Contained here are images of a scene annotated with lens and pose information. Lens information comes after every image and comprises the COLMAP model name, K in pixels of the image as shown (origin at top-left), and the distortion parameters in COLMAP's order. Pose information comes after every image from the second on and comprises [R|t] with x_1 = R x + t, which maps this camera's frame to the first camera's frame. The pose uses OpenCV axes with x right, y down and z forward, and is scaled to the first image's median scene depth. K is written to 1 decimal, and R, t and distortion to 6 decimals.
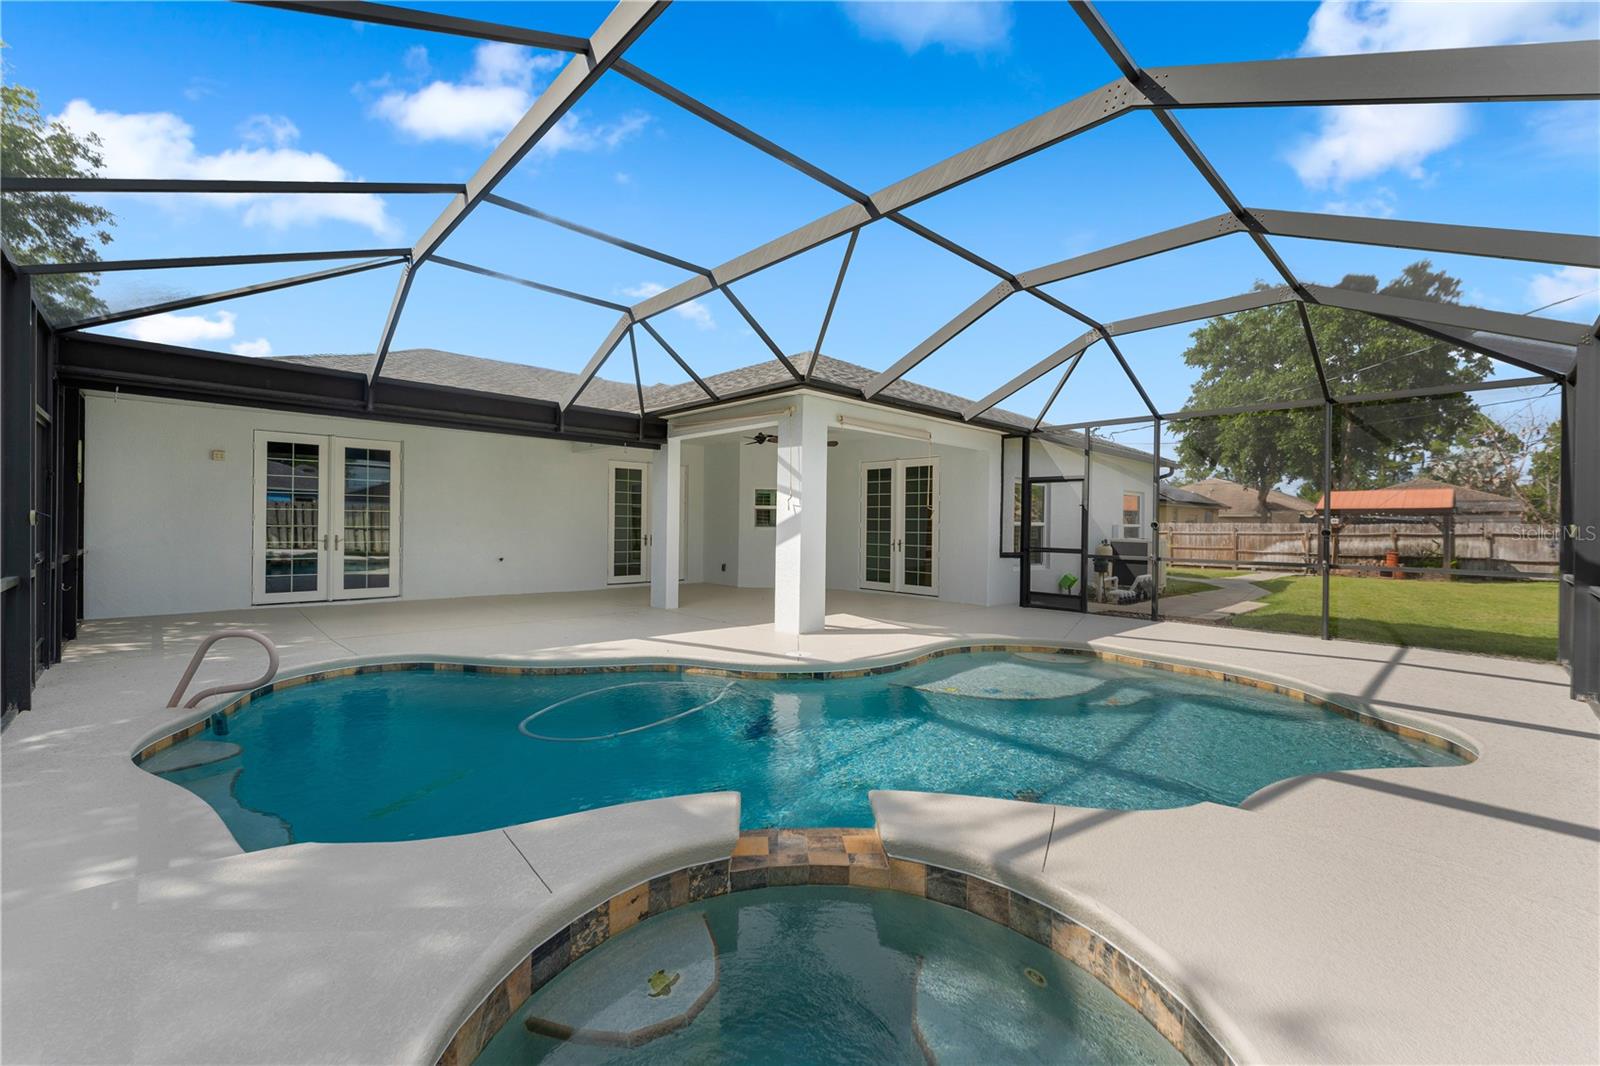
lens RADIAL K [[647.7, 0, 801.4], [0, 647.7, 522.5], [0, 0, 1]] dist [-0.001872, -0.000576]
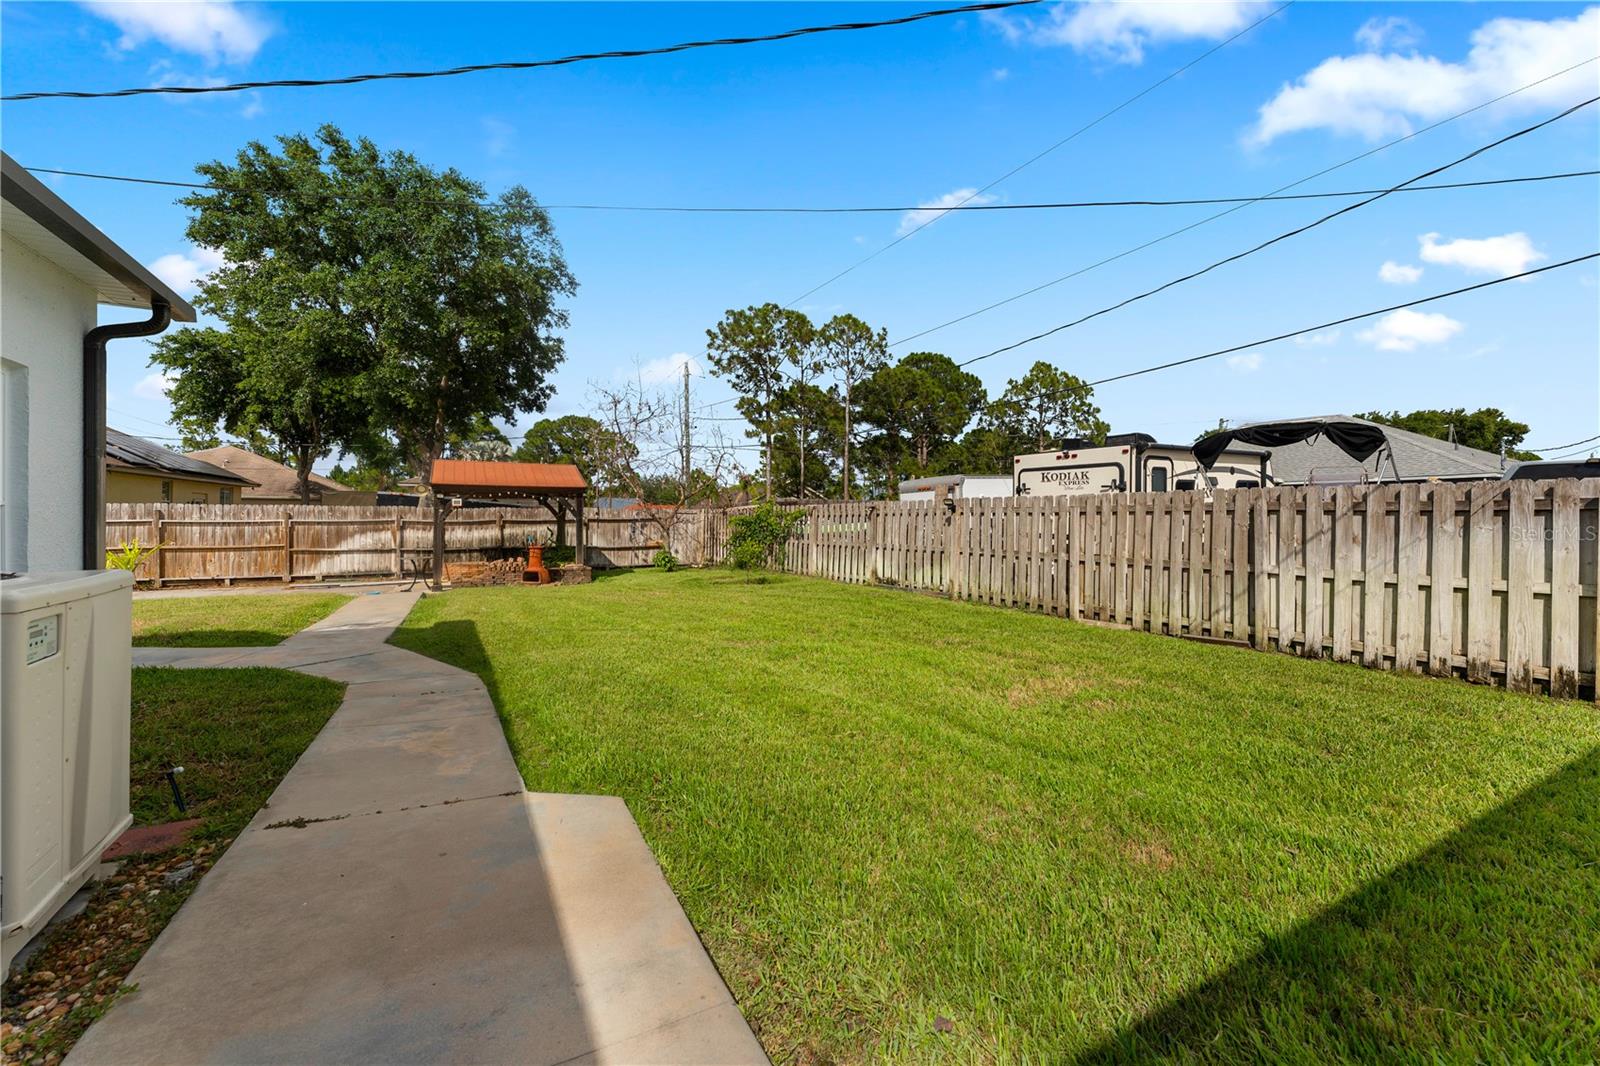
lens RADIAL K [[647.7, 0, 801.4], [0, 647.7, 522.5], [0, 0, 1]] dist [-0.001872, -0.000576]
pose [[0.265659, -0.011314, 0.964001, 0.066987], [-0.008876, 0.999860, 0.014181, 0.001572], [-0.964026, -0.012324, 0.265521, 0.117844]]
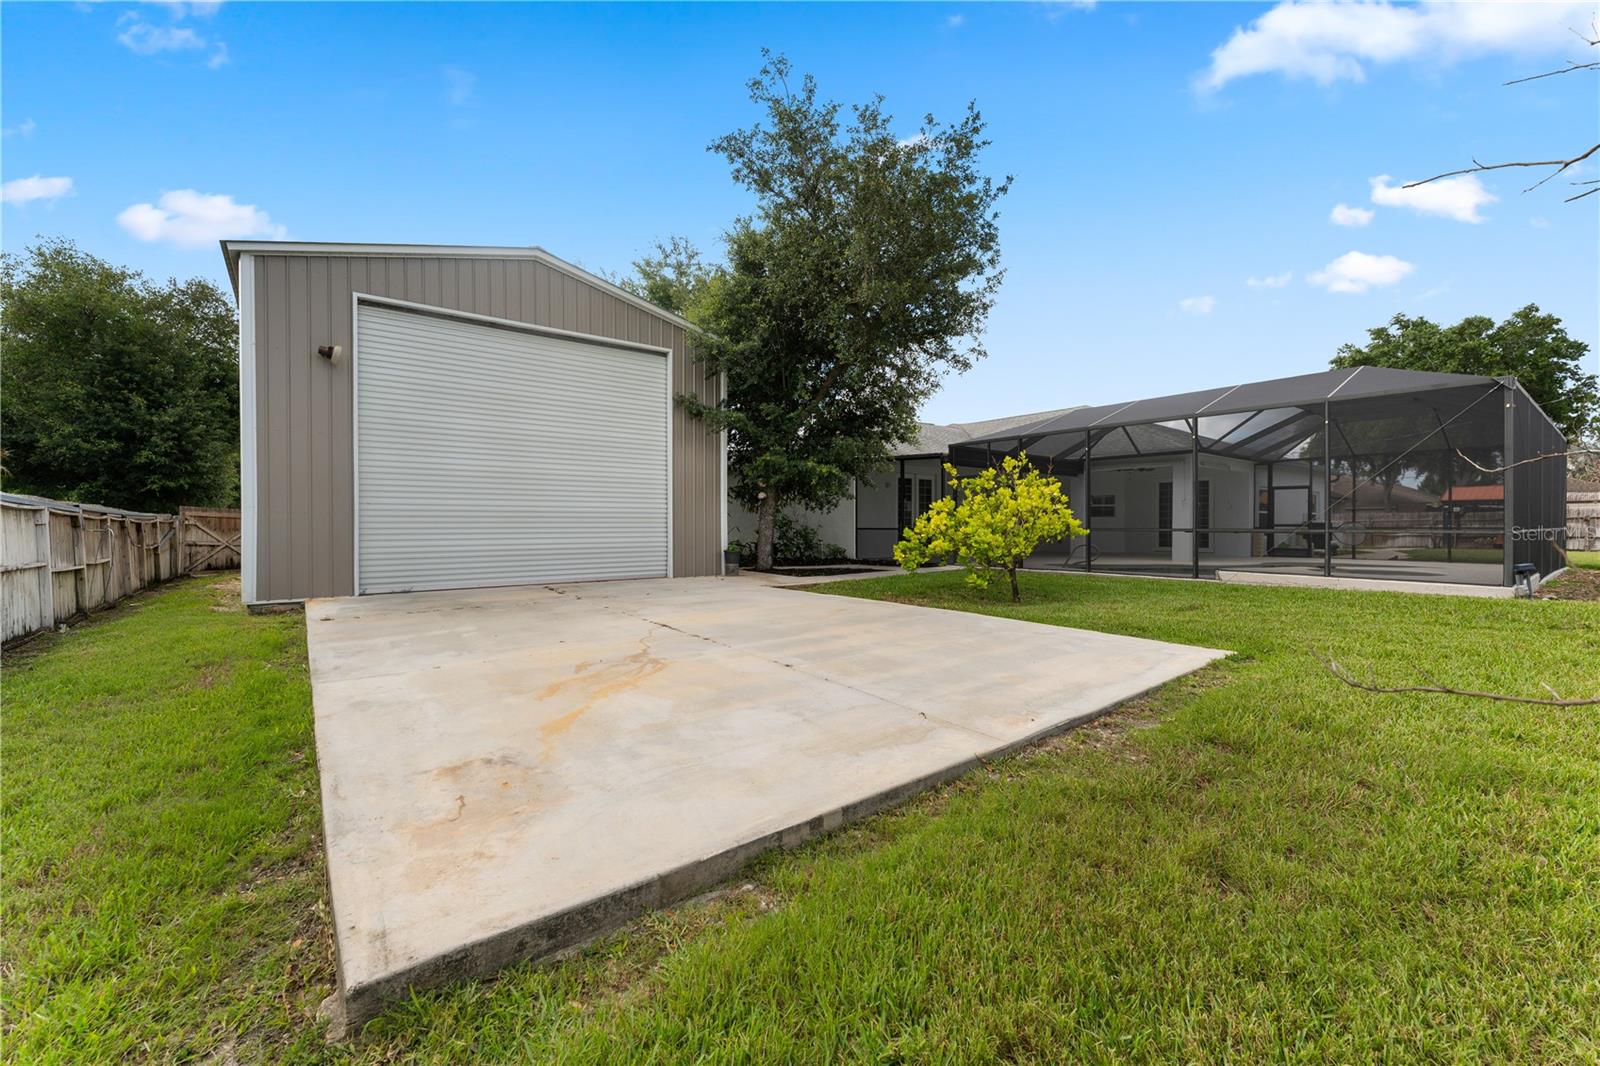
lens RADIAL K [[655.9, 0, 796.2], [0, 655.9, 526.2], [0, 0, 1]] dist [-0.012646, 0.004494]
pose [[0.993864, -0.013105, -0.109829, -0.099885], [0.013451, 0.999907, 0.002411, 0.002801], [0.109787, -0.003873, 0.993948, -0.126449]]
